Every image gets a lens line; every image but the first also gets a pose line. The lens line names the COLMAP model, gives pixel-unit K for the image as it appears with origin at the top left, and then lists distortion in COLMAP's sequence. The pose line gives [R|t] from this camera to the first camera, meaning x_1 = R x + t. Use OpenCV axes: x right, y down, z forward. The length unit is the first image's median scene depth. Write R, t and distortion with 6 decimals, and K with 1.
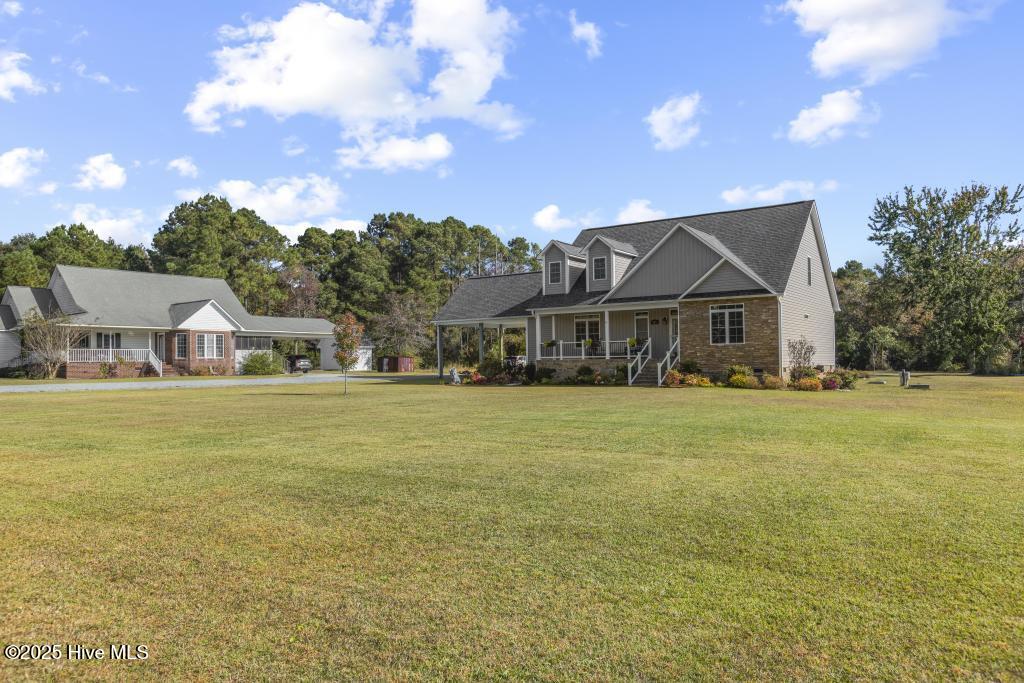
lens RADIAL K [[691.8, 0, 512.0], [0, 691.8, 341.5], [0, 0, 1]] dist [-0.000720, -0.000148]
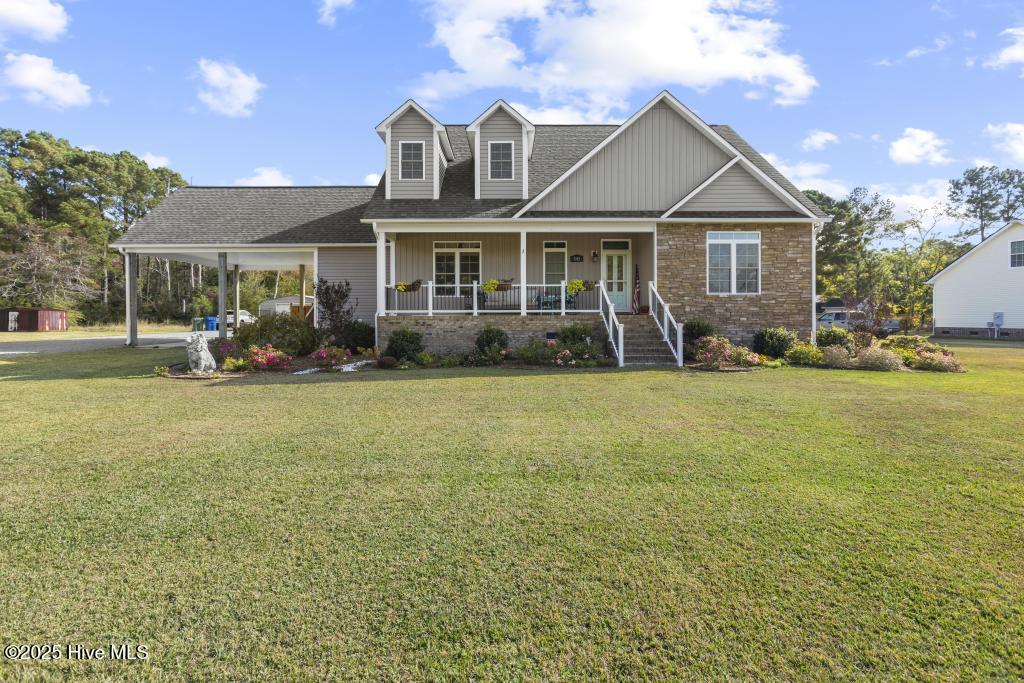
lens RADIAL K [[470.8, 0, 509.2], [0, 470.8, 316.1], [0, 0, 1]] dist [-0.000171, -0.000291]
pose [[0.818208, 0.009455, 0.574845, -0.090451], [-0.023576, 0.999576, 0.017116, 0.018049], [-0.574439, -0.027557, 0.818083, 0.638674]]
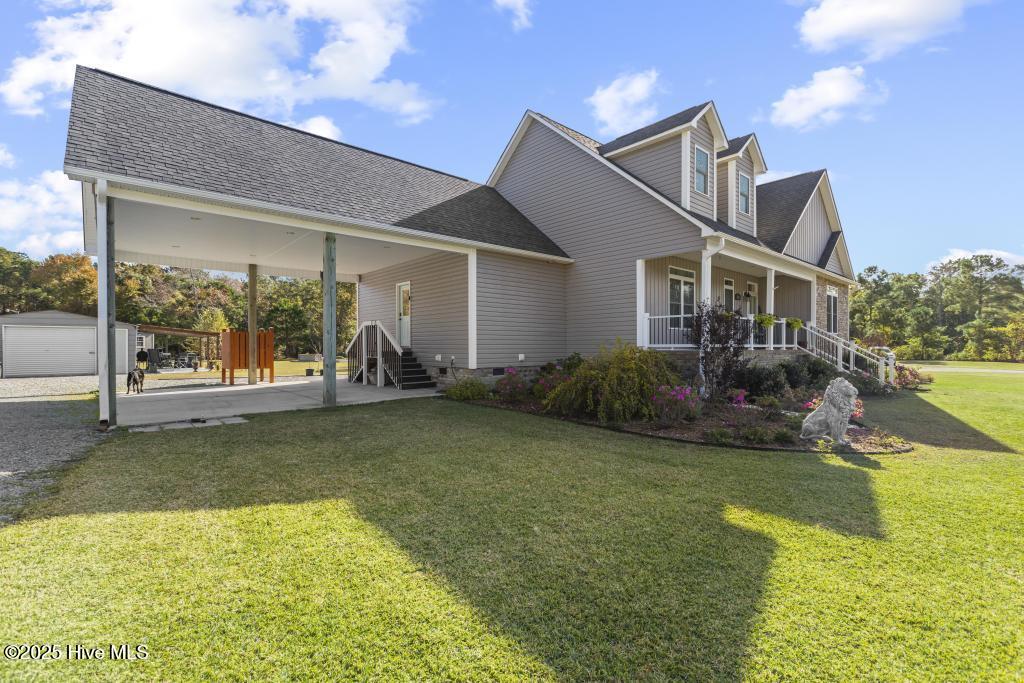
lens RADIAL K [[471.9, 0, 512.9], [0, 471.9, 349.2], [0, 0, 1]] dist [-0.000007, 0.000103]
pose [[0.210570, 0.004193, 0.977570, -0.285825], [-0.028419, 0.999594, 0.001834, 0.028271], [-0.977166, -0.028168, 0.210604, 1.055328]]
